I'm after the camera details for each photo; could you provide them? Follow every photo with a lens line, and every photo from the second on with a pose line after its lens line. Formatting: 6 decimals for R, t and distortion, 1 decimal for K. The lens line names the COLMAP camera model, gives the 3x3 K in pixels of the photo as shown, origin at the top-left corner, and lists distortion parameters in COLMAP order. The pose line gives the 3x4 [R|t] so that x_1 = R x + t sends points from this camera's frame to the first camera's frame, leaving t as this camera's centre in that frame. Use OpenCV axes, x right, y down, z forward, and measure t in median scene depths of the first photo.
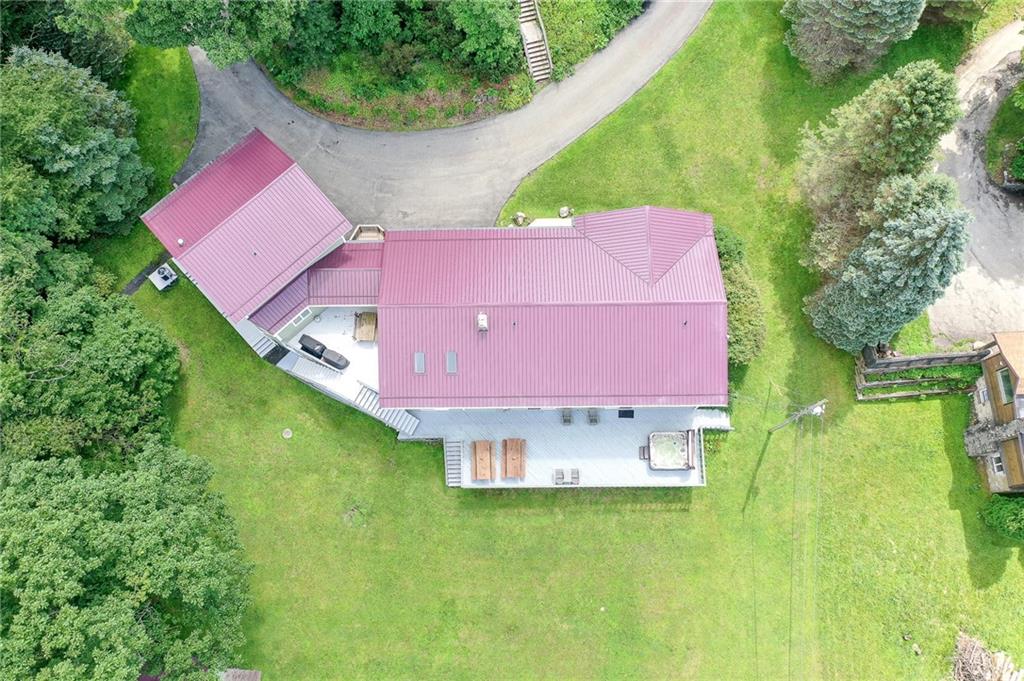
lens RADIAL K [[837.9, 0, 512.0], [0, 837.9, 340.5], [0, 0, 1]] dist [0.016672, -0.001463]
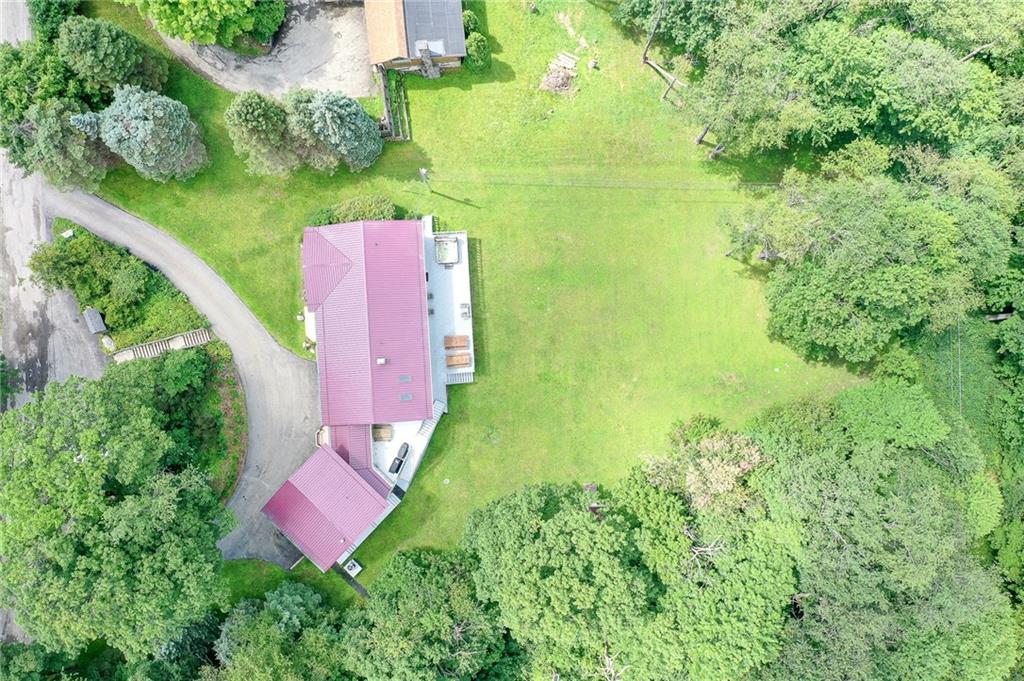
lens RADIAL K [[837.9, 0, 512.0], [0, 837.9, 340.5], [0, 0, 1]] dist [0.016672, -0.001463]
pose [[-0.051887, -0.997587, 0.046131, -0.076875], [0.965898, -0.038398, 0.256060, -0.180849], [-0.253671, 0.057844, 0.965560, -0.656418]]
